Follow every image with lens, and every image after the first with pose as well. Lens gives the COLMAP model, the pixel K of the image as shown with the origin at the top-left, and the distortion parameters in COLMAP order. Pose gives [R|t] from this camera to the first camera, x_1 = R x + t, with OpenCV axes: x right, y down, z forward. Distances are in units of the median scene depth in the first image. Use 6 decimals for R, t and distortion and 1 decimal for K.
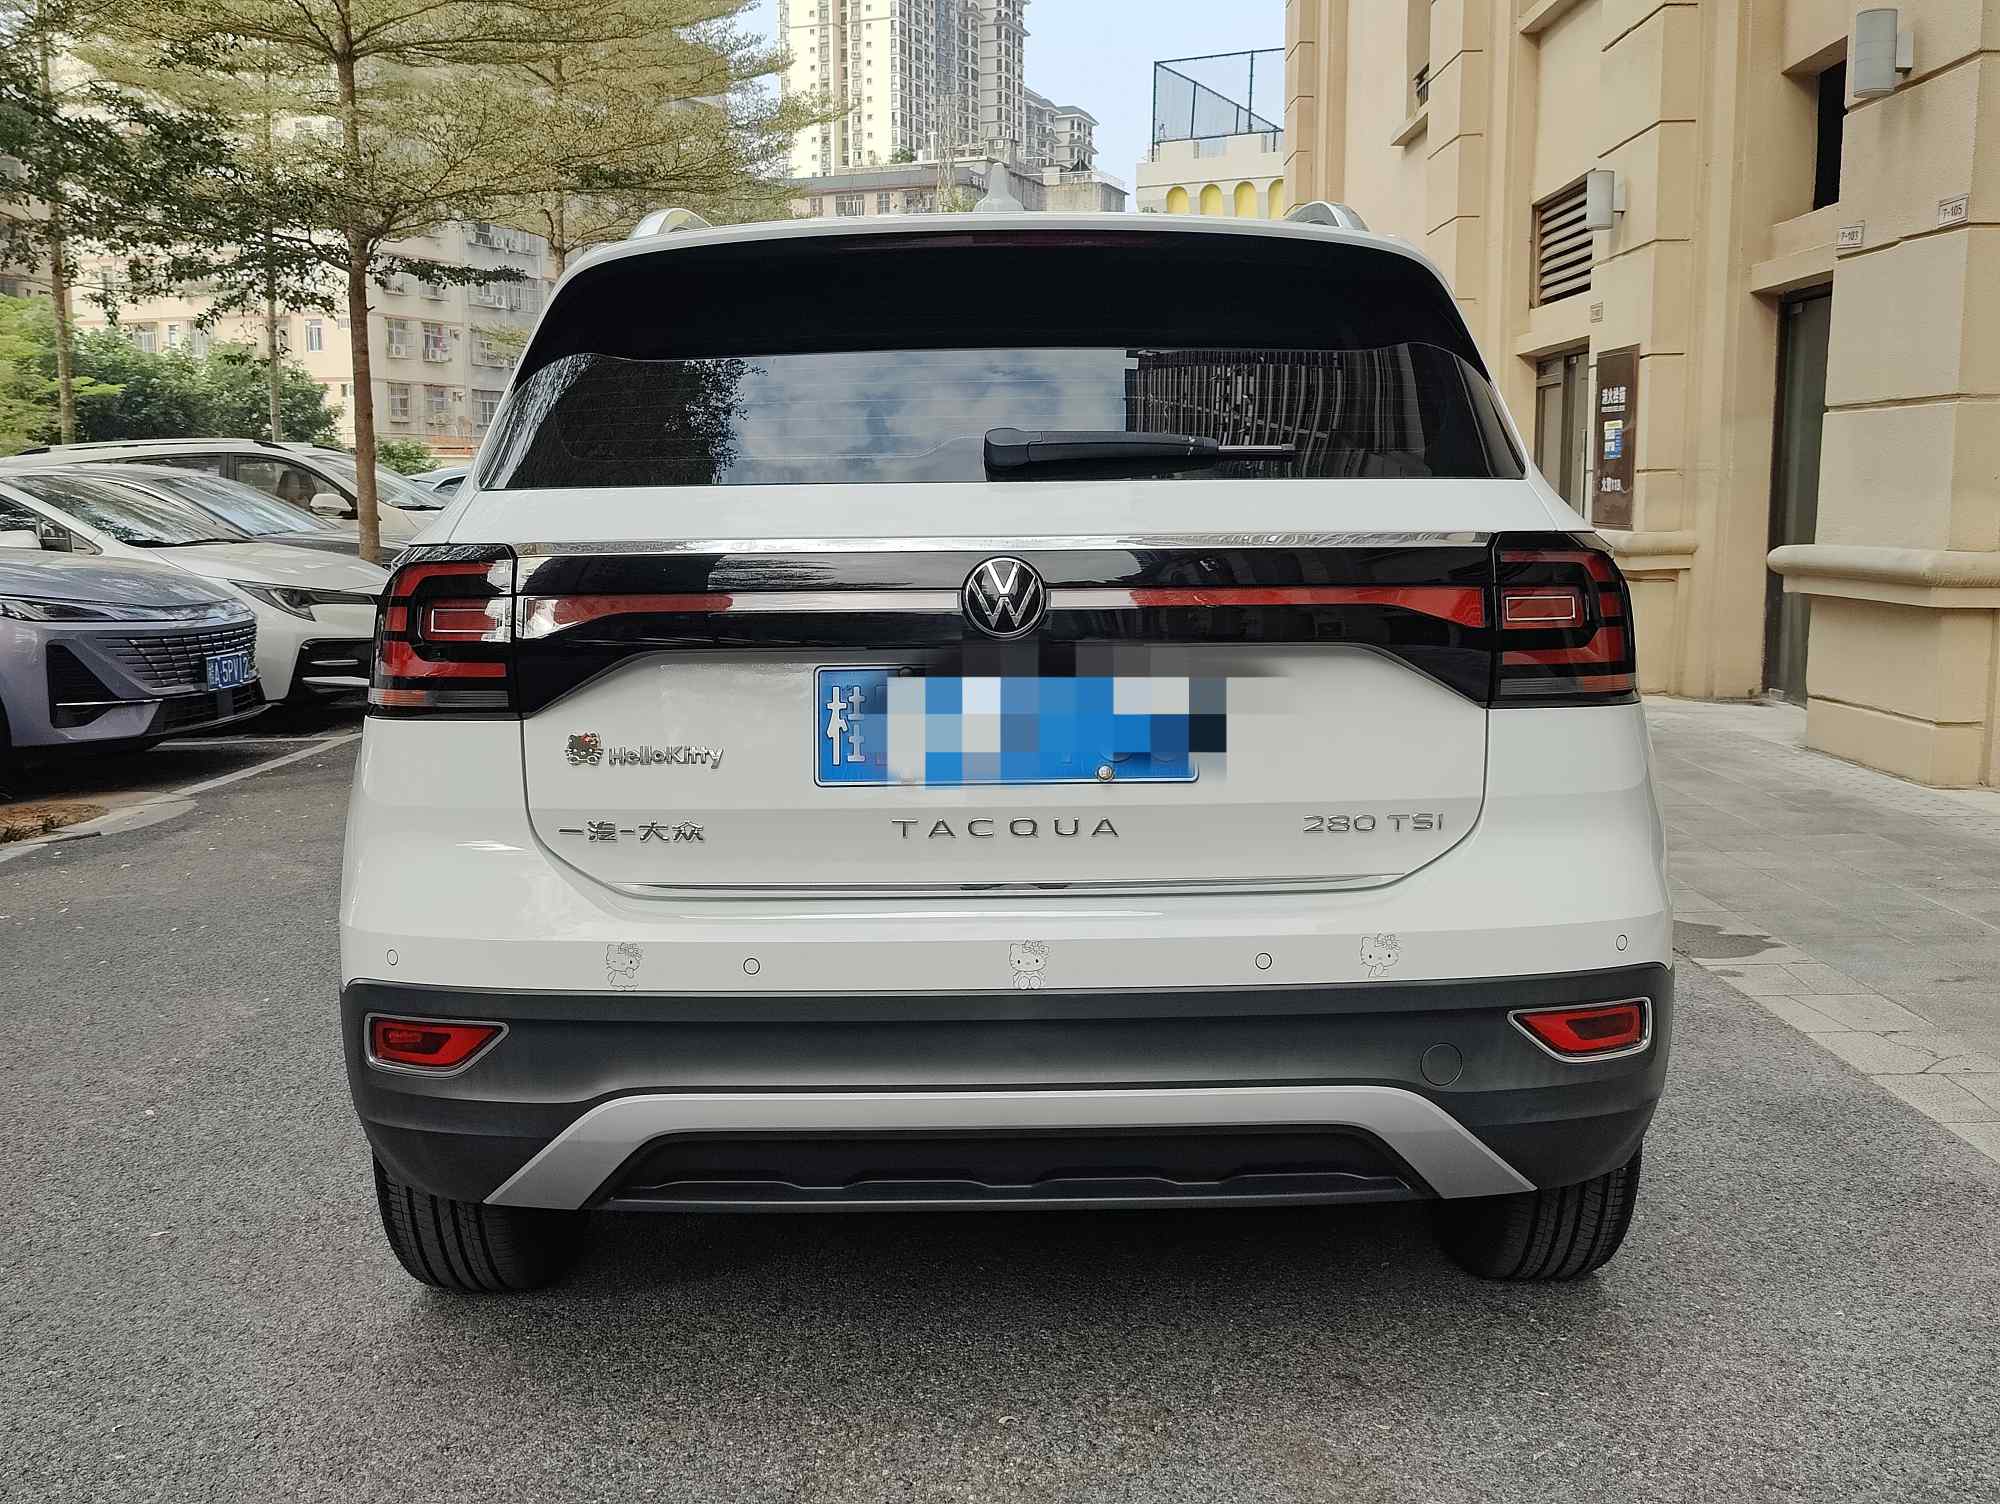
lens RADIAL K [[1977.7, 0, 1000.0], [0, 1977.7, 752.0], [0, 0, 1]] dist [0.040615, -0.010791]
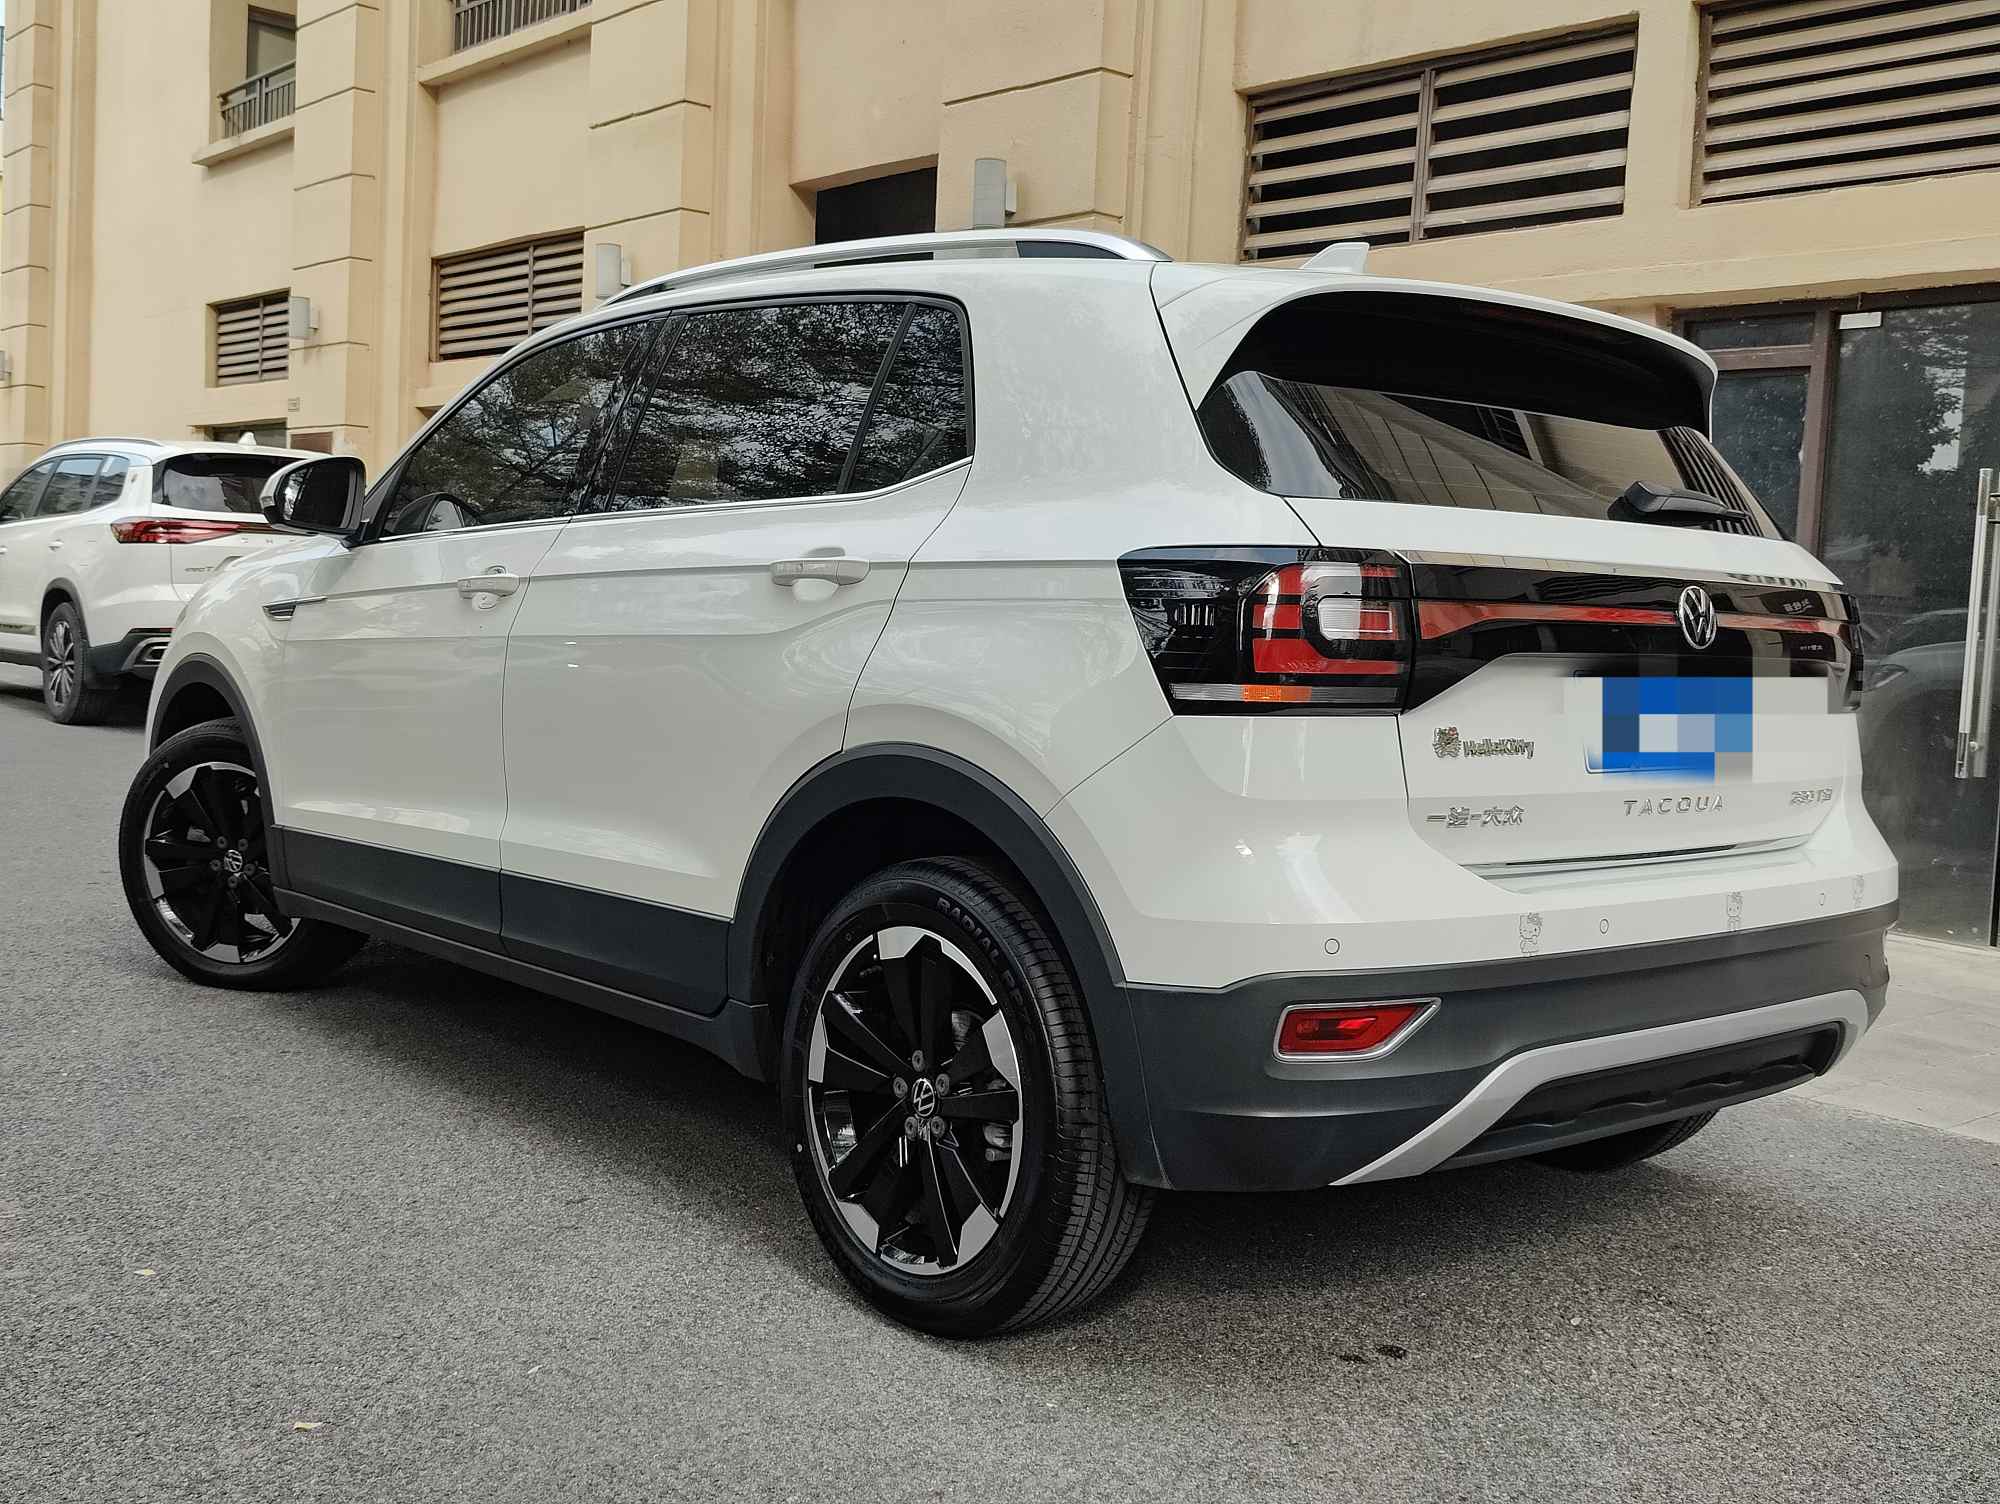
lens RADIAL K [[2094.8, 0, 1000.0], [0, 2094.8, 752.0], [0, 0, 1]] dist [-0.017054, -0.003447]
pose [[0.744718, -0.007699, 0.667335, -1.151850], [0.033980, 0.999074, -0.026394, 0.025919], [-0.666513, 0.042332, 0.744290, 0.309378]]
